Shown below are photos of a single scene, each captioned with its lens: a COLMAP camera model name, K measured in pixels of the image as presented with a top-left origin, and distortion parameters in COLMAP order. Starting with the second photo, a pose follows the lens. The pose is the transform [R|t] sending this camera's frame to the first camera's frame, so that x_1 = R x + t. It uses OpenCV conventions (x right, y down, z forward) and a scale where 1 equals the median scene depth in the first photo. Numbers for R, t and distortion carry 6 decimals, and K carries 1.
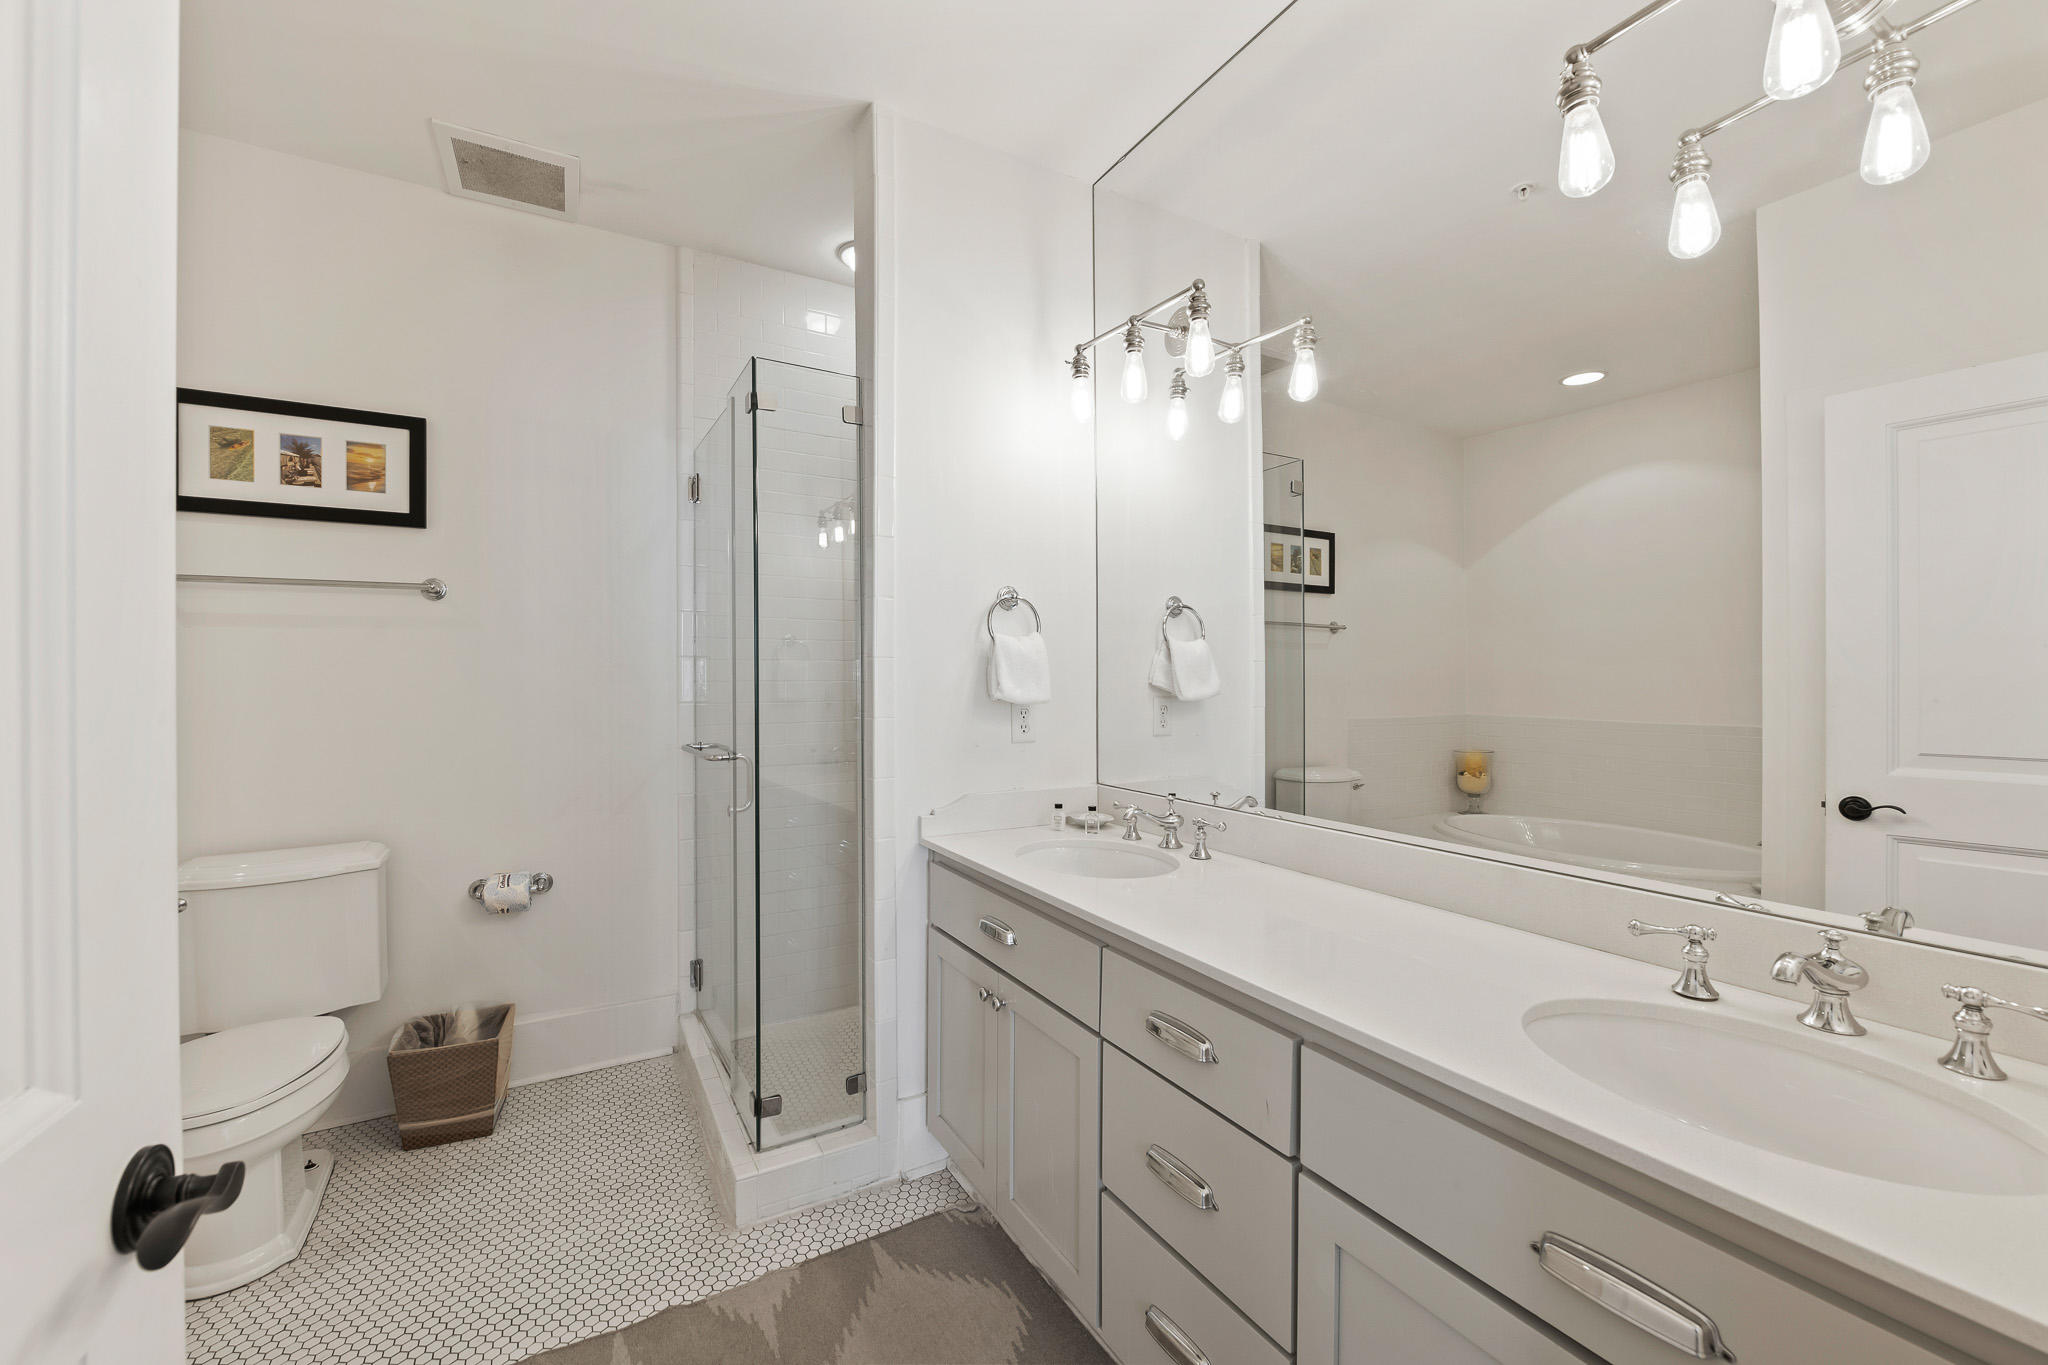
lens RADIAL K [[814.7, 0, 1022.9], [0, 814.7, 692.5], [0, 0, 1]] dist [-0.002117, -0.000386]
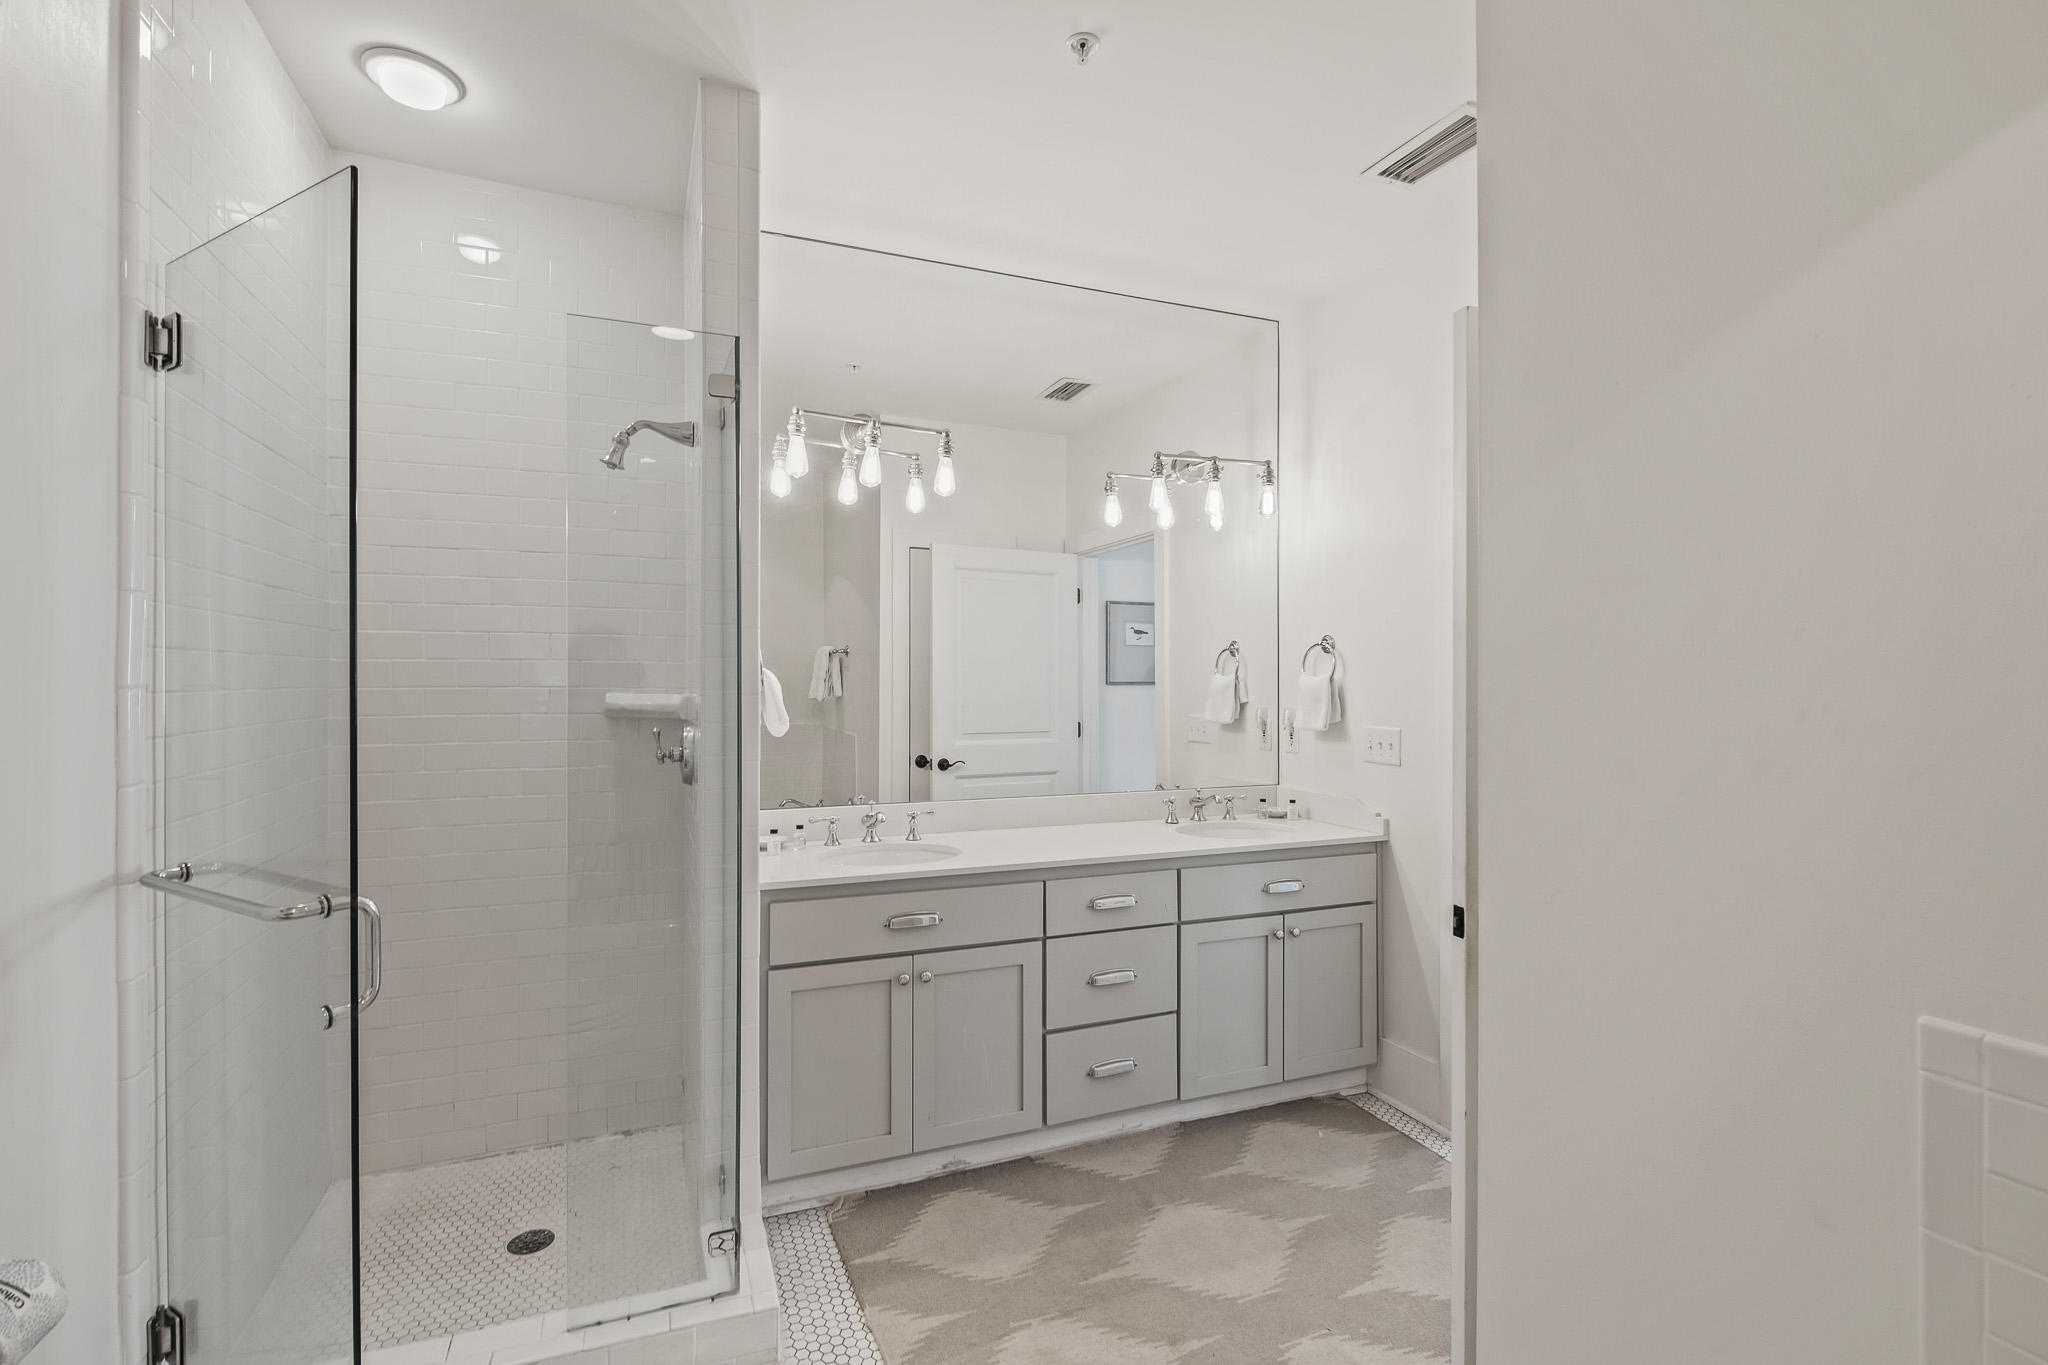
lens RADIAL K [[892.8, 0, 1022.7], [0, 892.8, 677.3], [0, 0, 1]] dist [-0.004186, -0.002471]
pose [[0.156695, 0.004790, 0.987635, -1.341166], [0.013165, 0.999889, -0.006939, -0.058710], [-0.987559, 0.014090, 0.156615, 0.632275]]
